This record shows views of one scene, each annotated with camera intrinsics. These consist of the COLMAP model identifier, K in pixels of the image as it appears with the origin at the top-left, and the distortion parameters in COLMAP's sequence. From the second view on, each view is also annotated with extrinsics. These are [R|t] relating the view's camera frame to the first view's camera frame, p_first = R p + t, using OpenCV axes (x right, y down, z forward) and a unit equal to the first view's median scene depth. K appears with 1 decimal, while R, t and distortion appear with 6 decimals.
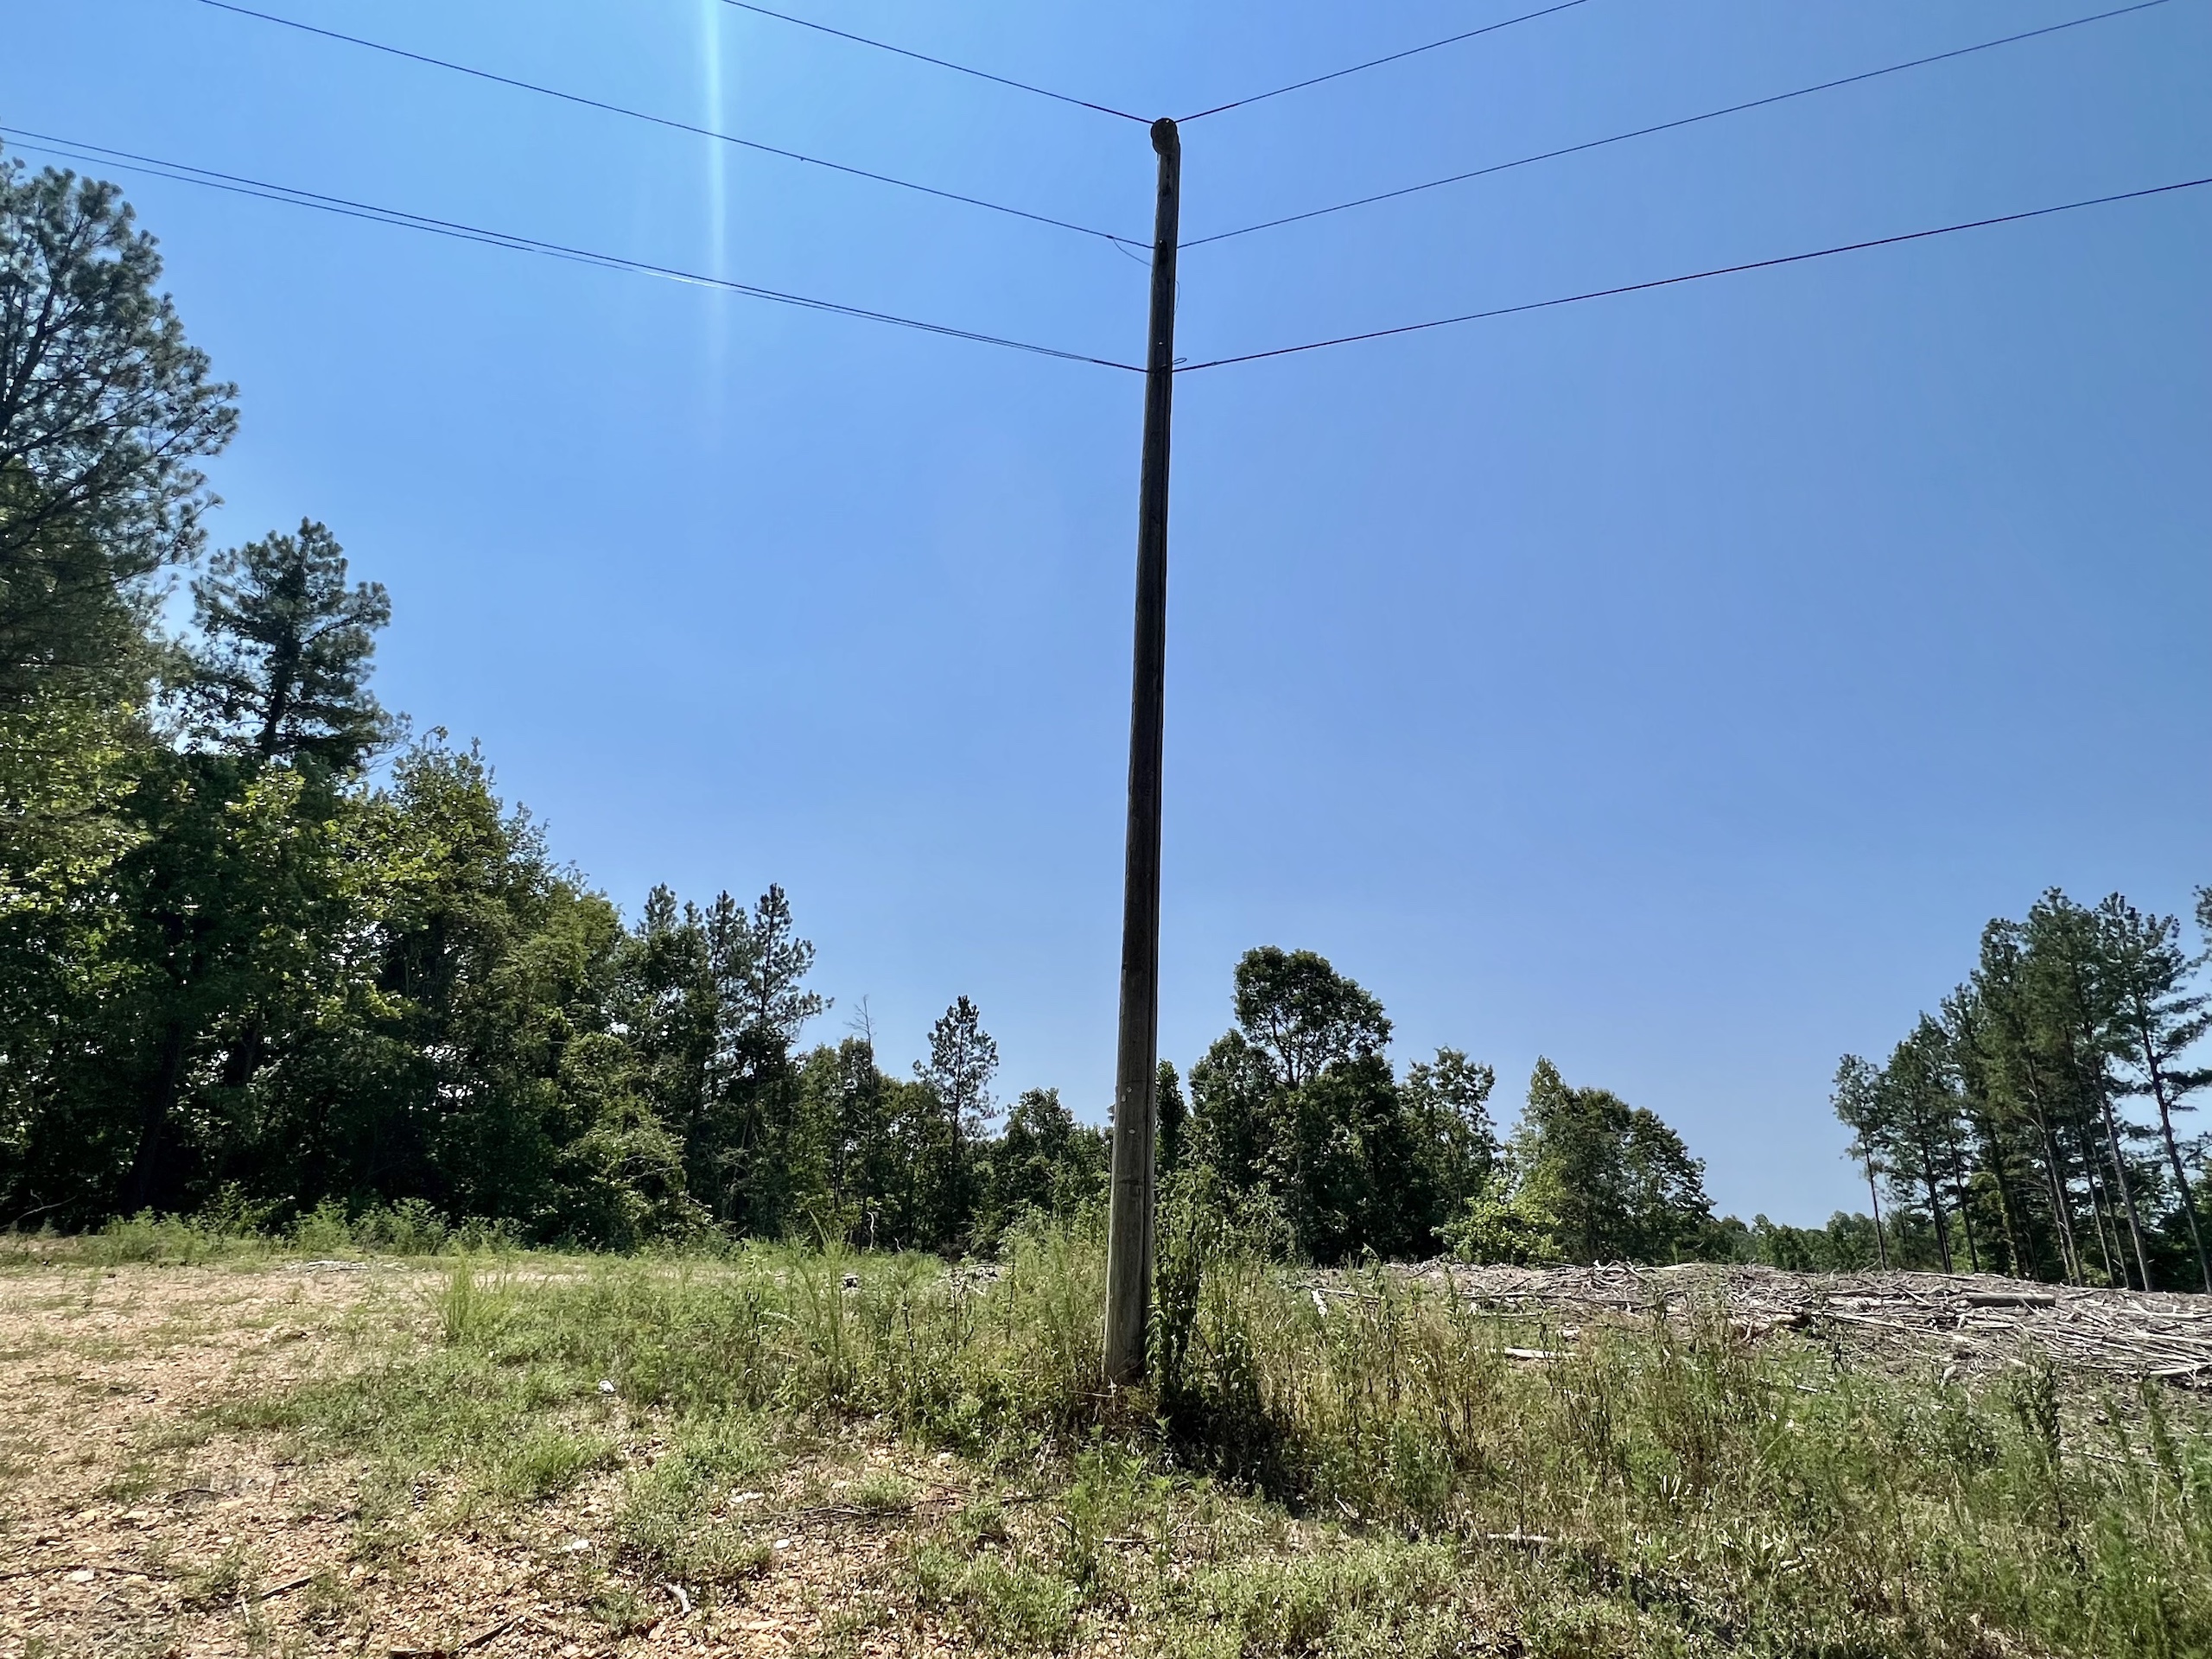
lens RADIAL K [[1165.9, 0, 1106.0], [0, 1165.9, 829.5], [0, 0, 1]] dist [0.003131, 0.000073]
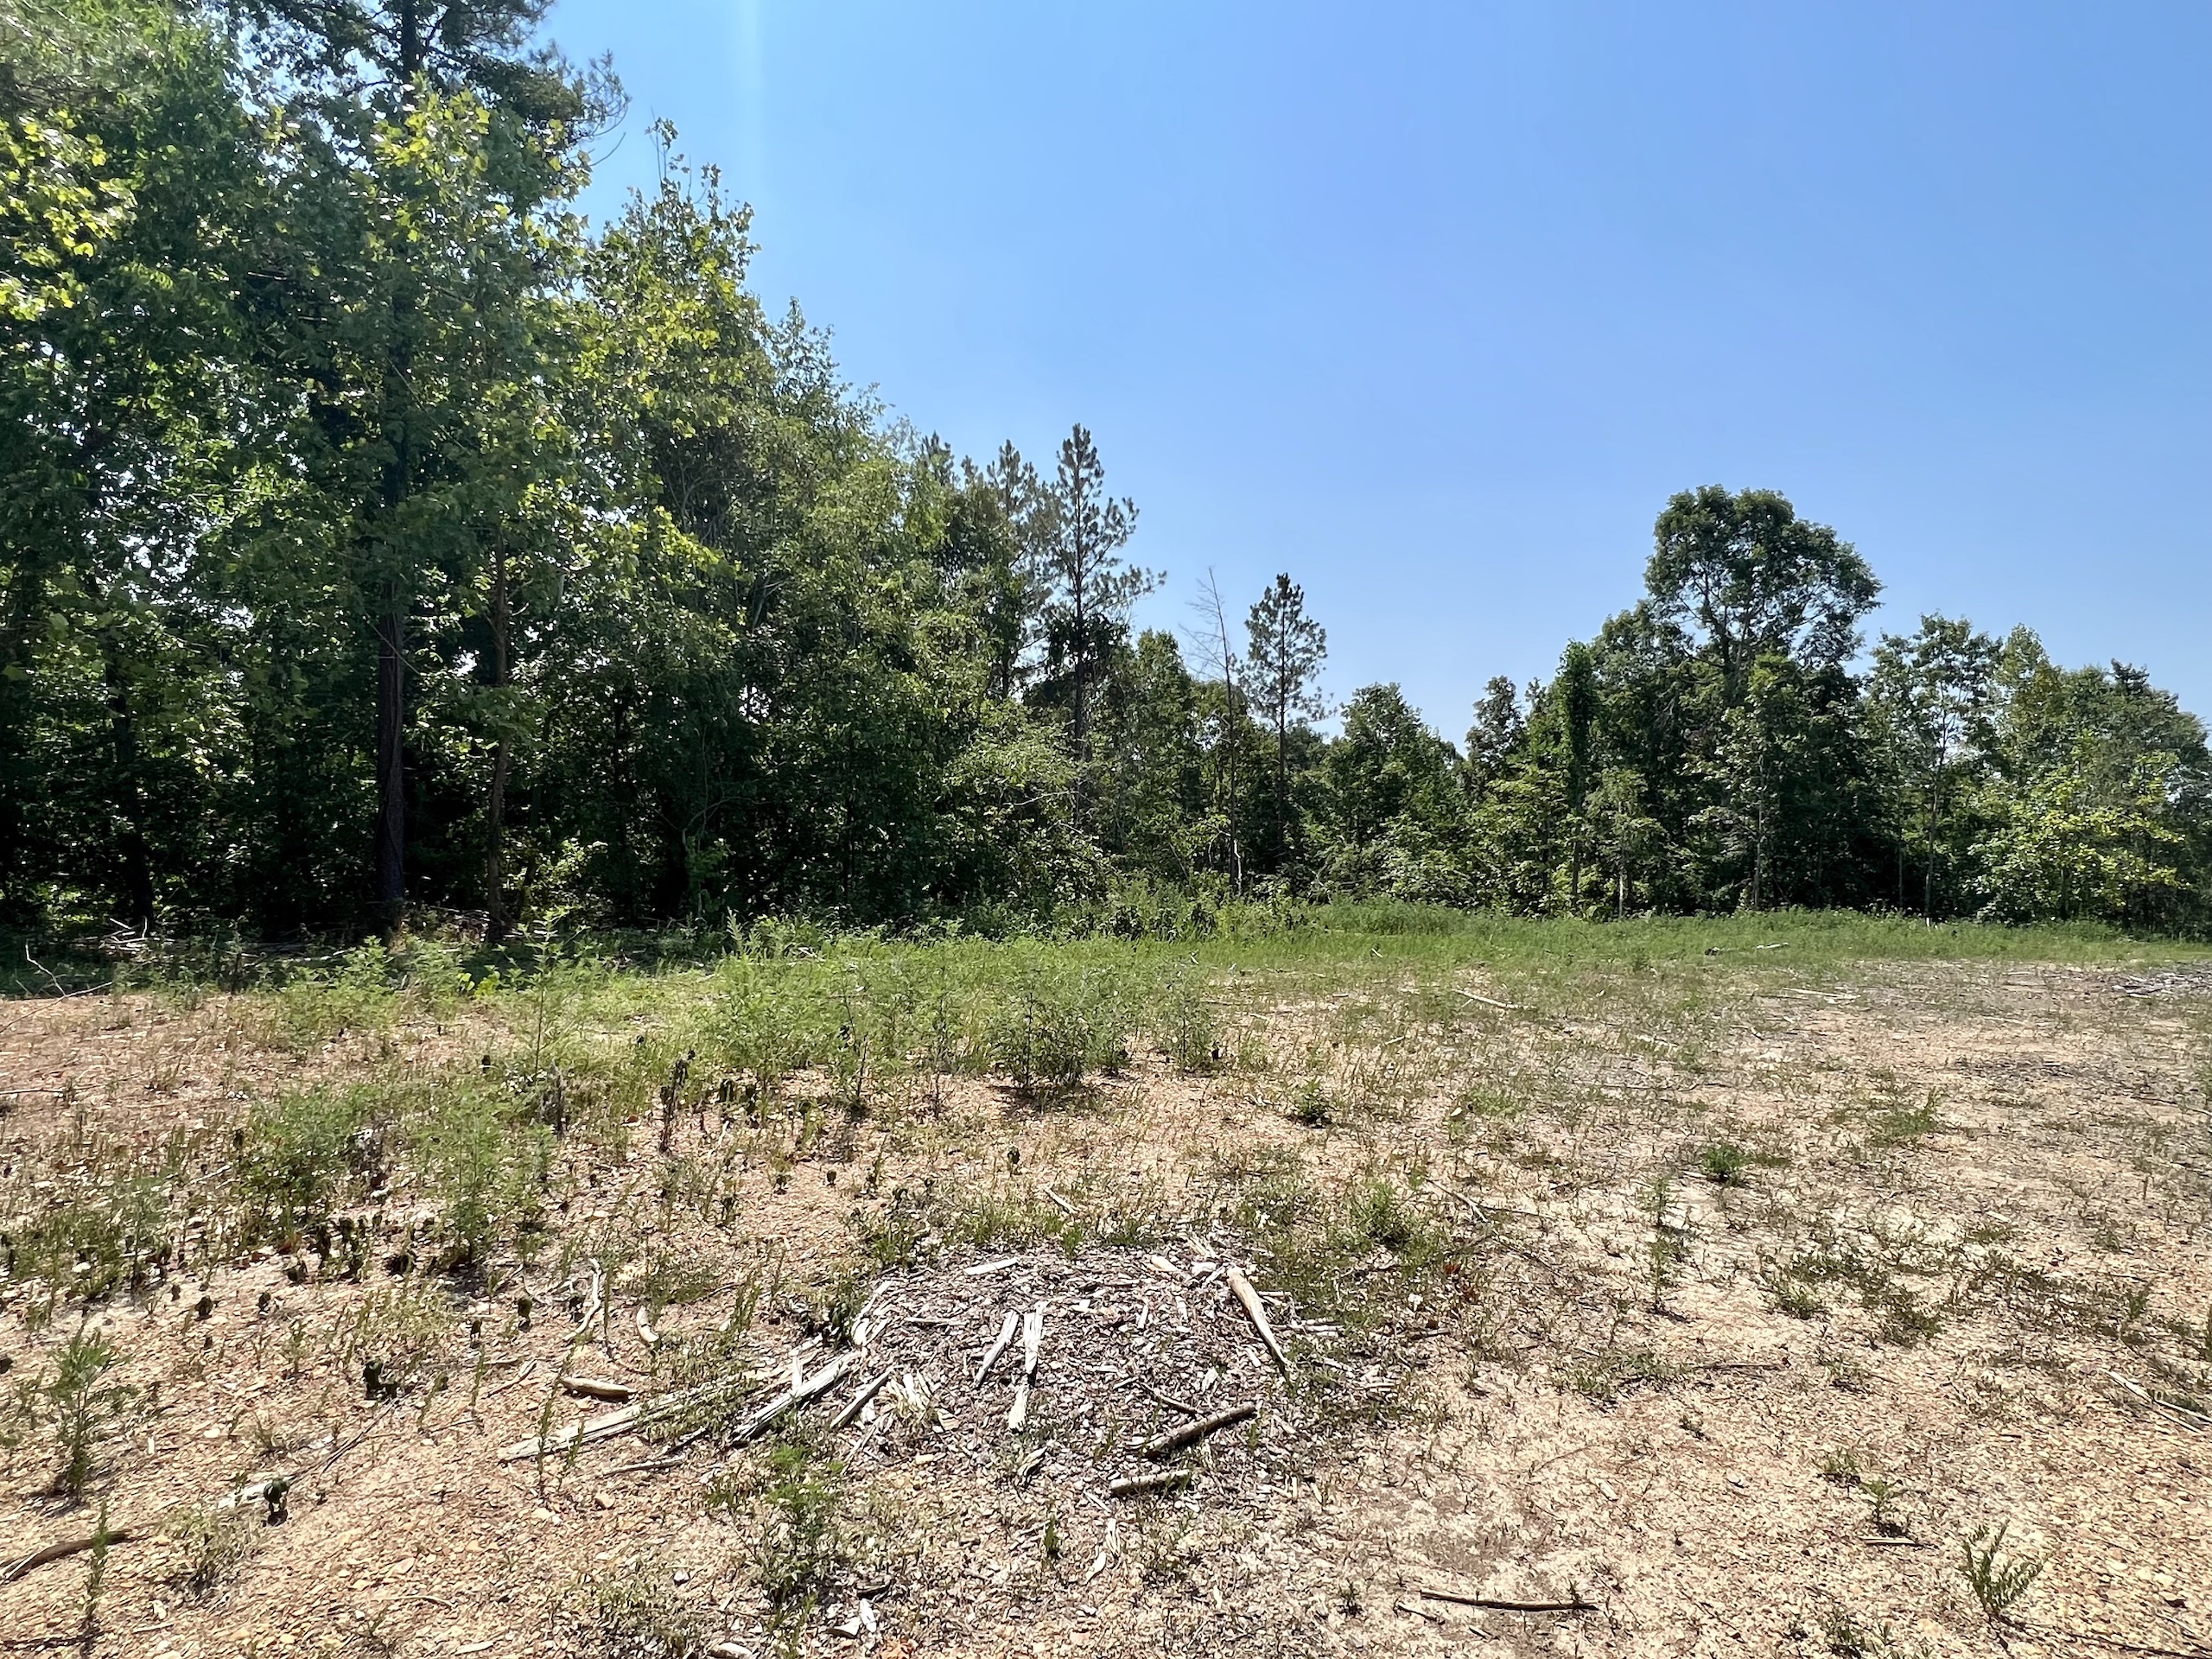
lens RADIAL K [[1165.9, 0, 1106.0], [0, 1165.9, 829.5], [0, 0, 1]] dist [0.003131, 0.000073]
pose [[0.988713, -0.009240, -0.149534, -0.131654], [0.057798, 0.944358, 0.323801, 0.043573], [0.138222, -0.328790, 0.934233, 0.175863]]
